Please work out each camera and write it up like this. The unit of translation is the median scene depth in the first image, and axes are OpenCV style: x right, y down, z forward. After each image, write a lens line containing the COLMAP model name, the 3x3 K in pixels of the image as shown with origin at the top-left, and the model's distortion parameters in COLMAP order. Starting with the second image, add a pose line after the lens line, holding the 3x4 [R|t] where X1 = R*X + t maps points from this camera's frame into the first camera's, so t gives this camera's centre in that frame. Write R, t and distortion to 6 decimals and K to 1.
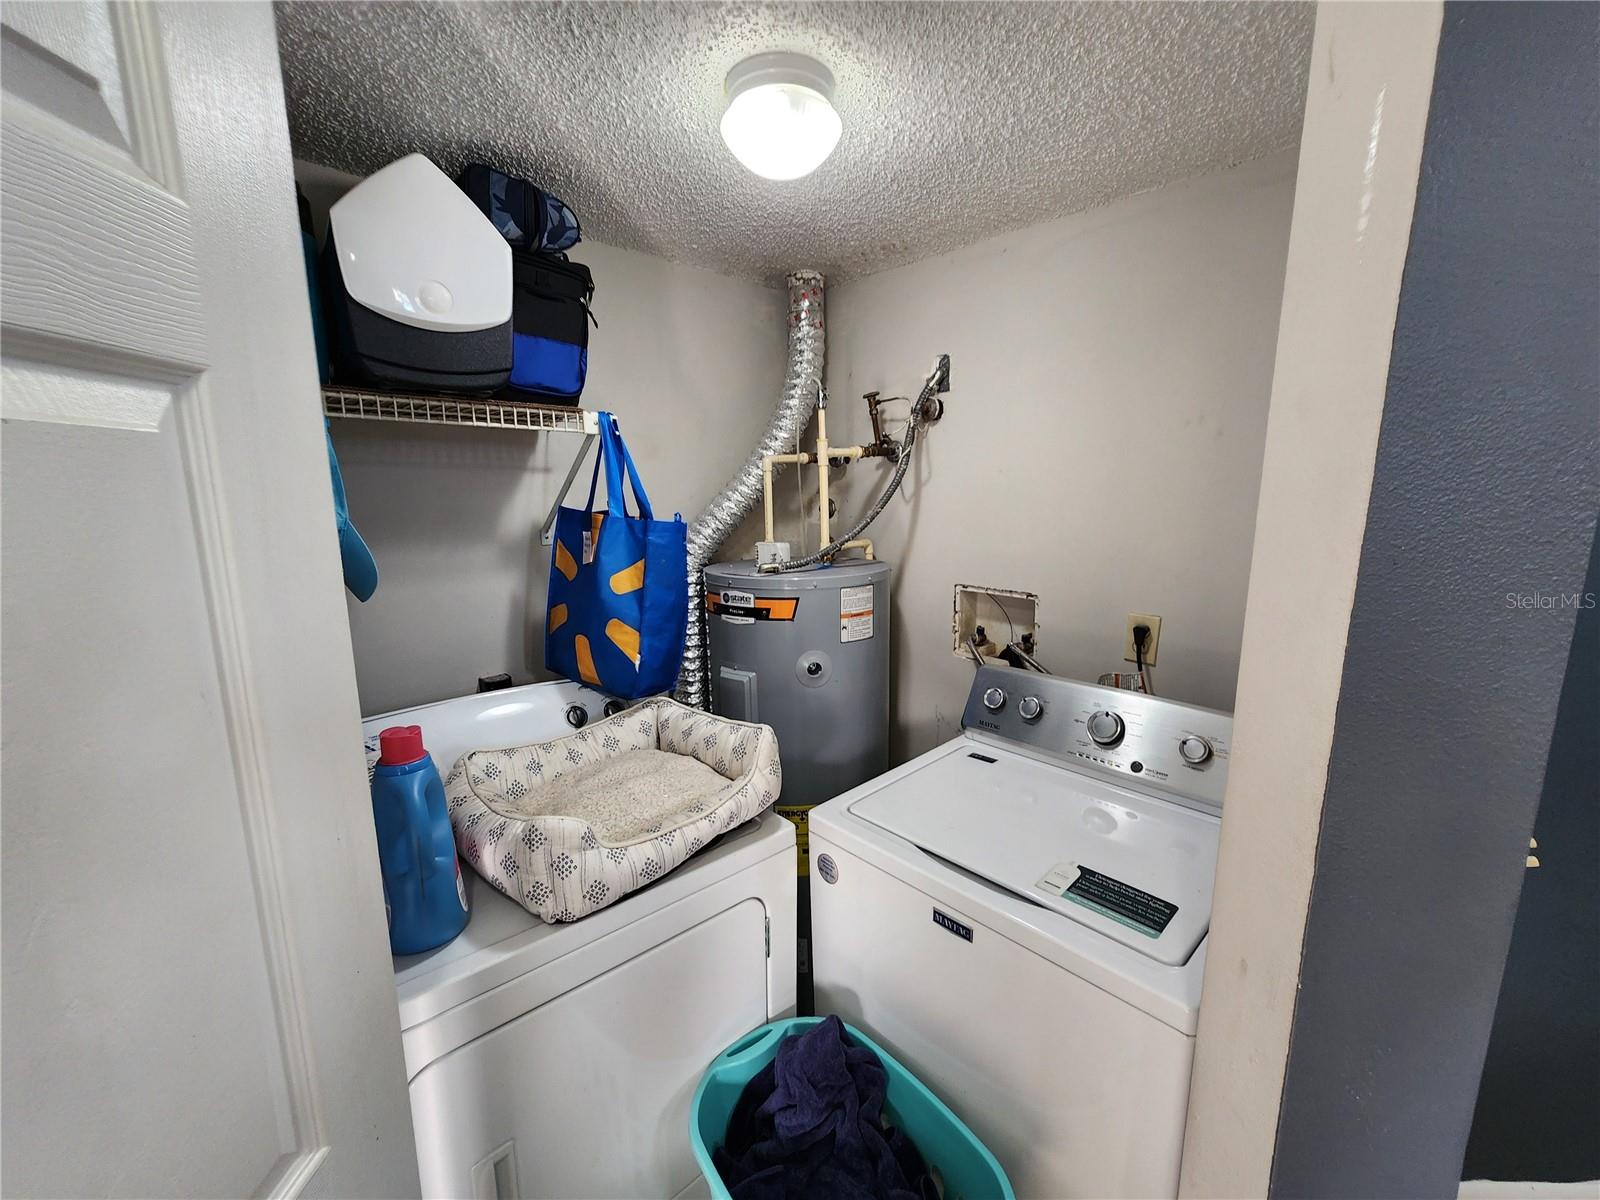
lens RADIAL K [[662.2, 0, 801.2], [0, 662.2, 610.0], [0, 0, 1]] dist [0.002629, -0.000620]
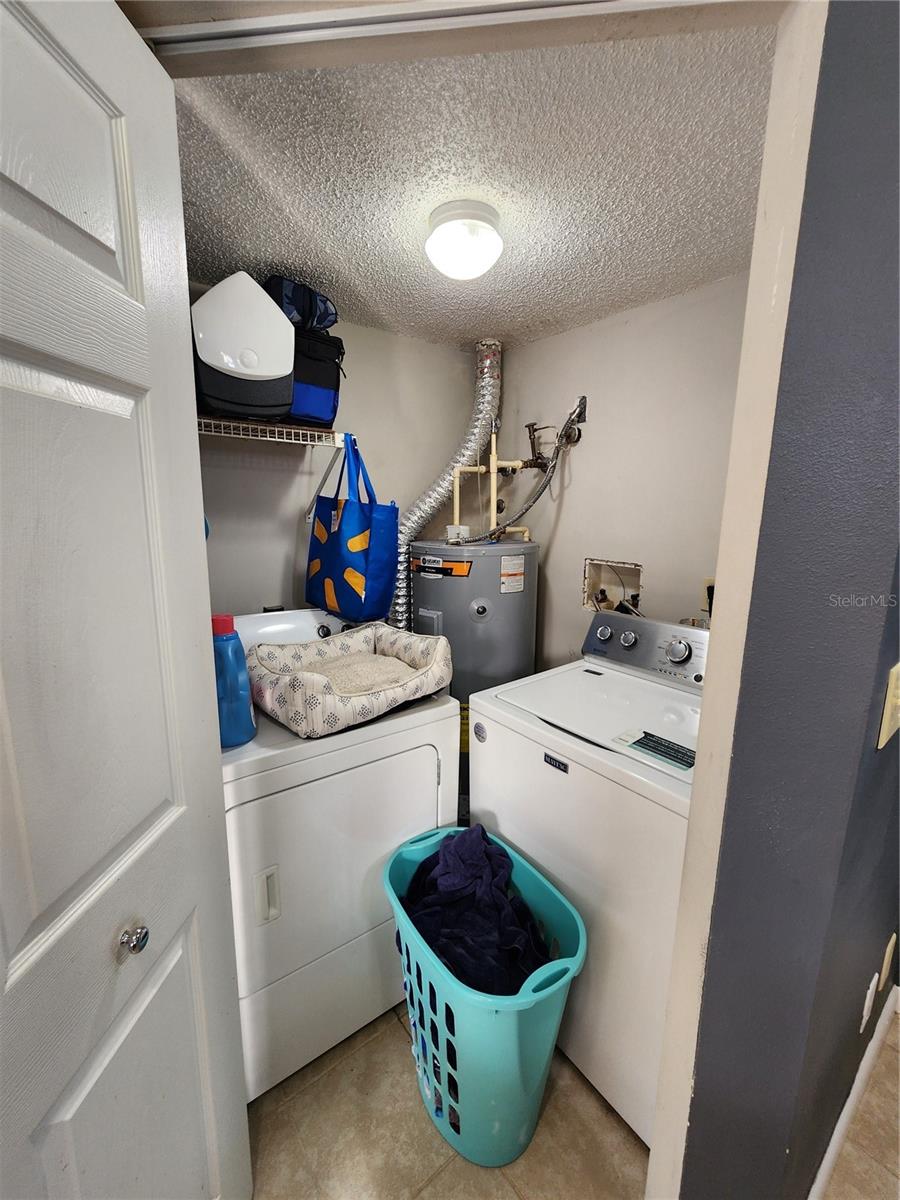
lens RADIAL K [[496.7, 0, 438.4], [0, 496.7, 597.1], [0, 0, 1]] dist [0.002629, -0.000620]
pose [[0.993782, 0.036632, -0.105147, 0.046543], [-0.036406, 0.999329, 0.004067, 0.069590], [0.105226, -0.000214, 0.994448, -0.126155]]
